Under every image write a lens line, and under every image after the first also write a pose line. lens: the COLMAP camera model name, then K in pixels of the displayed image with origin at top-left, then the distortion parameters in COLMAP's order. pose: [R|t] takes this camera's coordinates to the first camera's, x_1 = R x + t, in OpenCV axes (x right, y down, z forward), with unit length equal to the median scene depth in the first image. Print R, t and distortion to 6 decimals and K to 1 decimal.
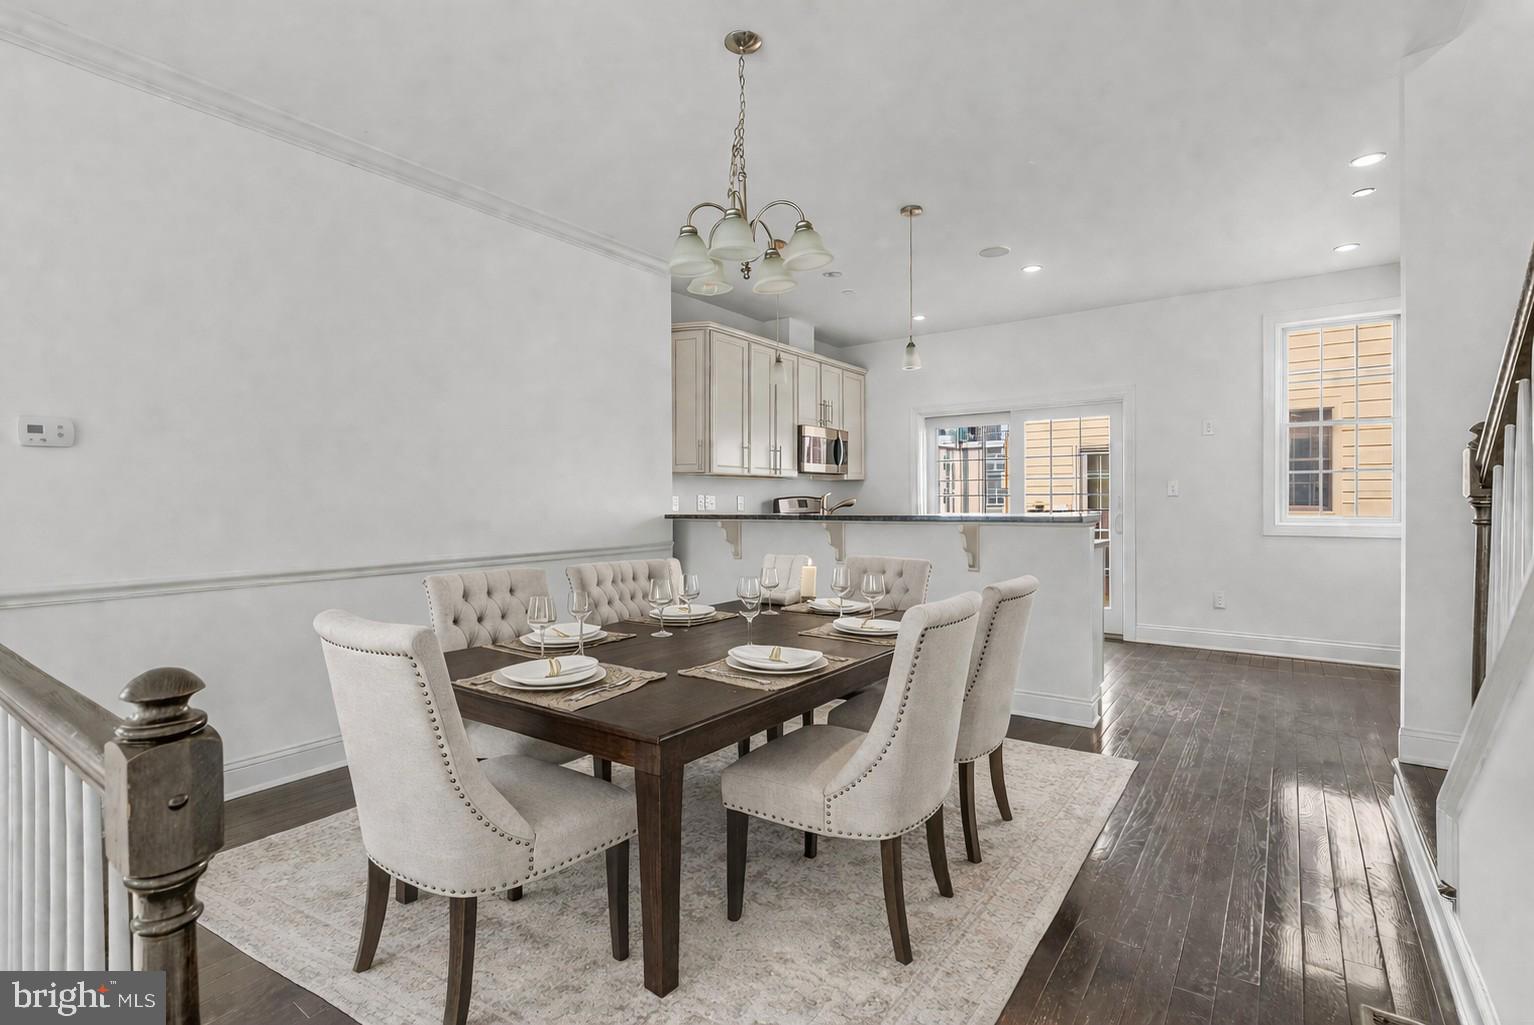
lens RADIAL K [[716.0, 0, 767.0], [0, 716.0, 512.5], [0, 0, 1]] dist [-0.000683, -0.000065]
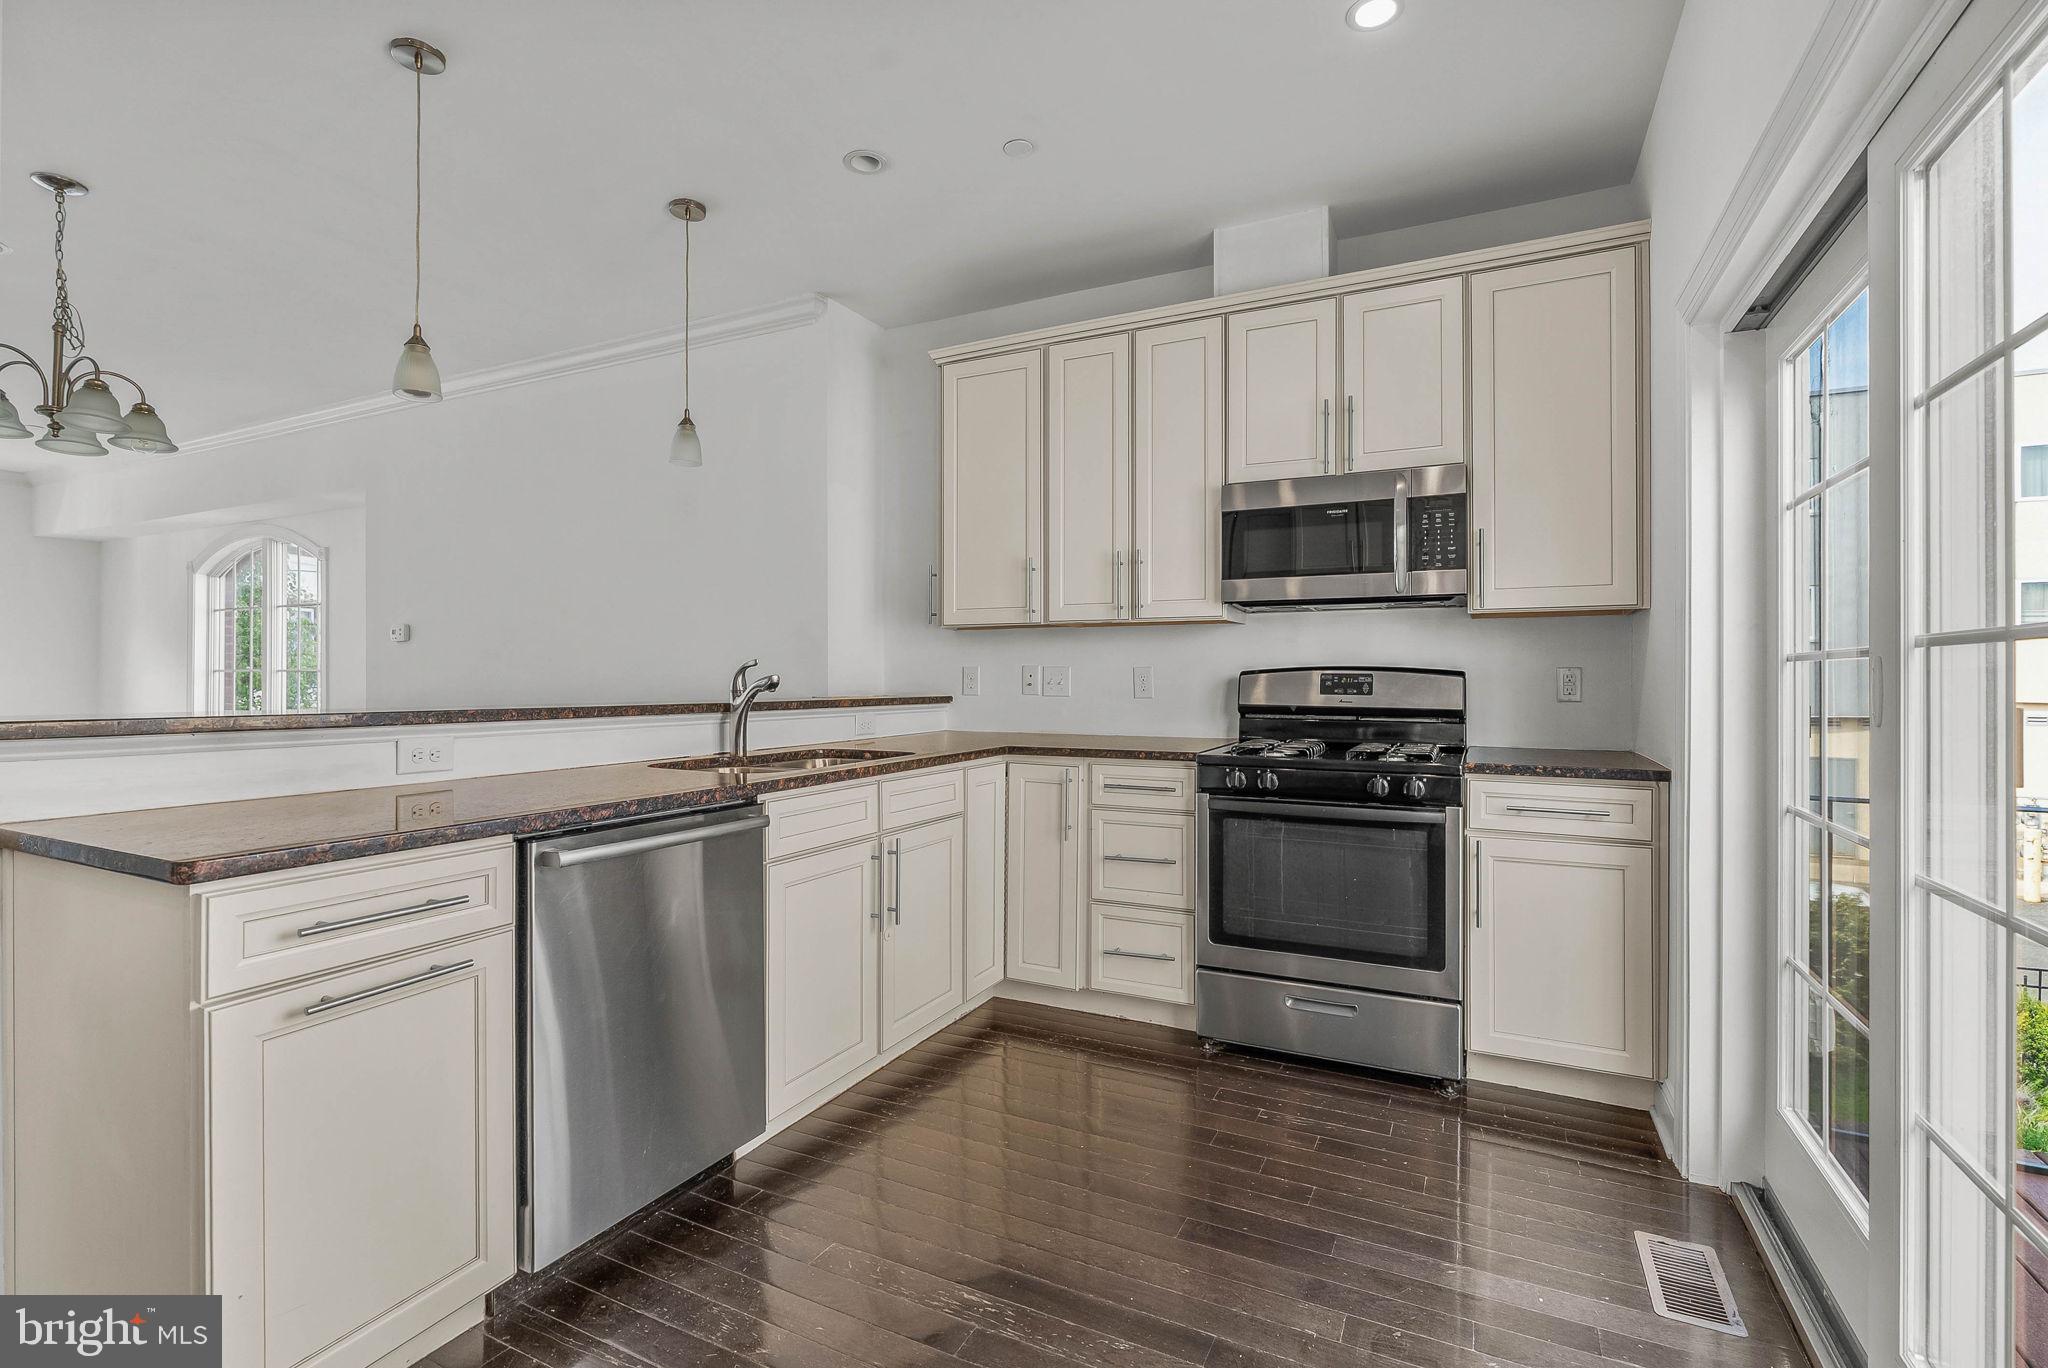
lens RADIAL K [[915.0, 0, 1028.7], [0, 915.0, 664.2], [0, 0, 1]] dist [-0.001571, -0.000094]
pose [[0.169400, 0.003754, -0.985540, 0.522407], [-0.019069, 0.999818, 0.000531, -0.021015], [0.985363, 0.018703, 0.169441, 0.794618]]
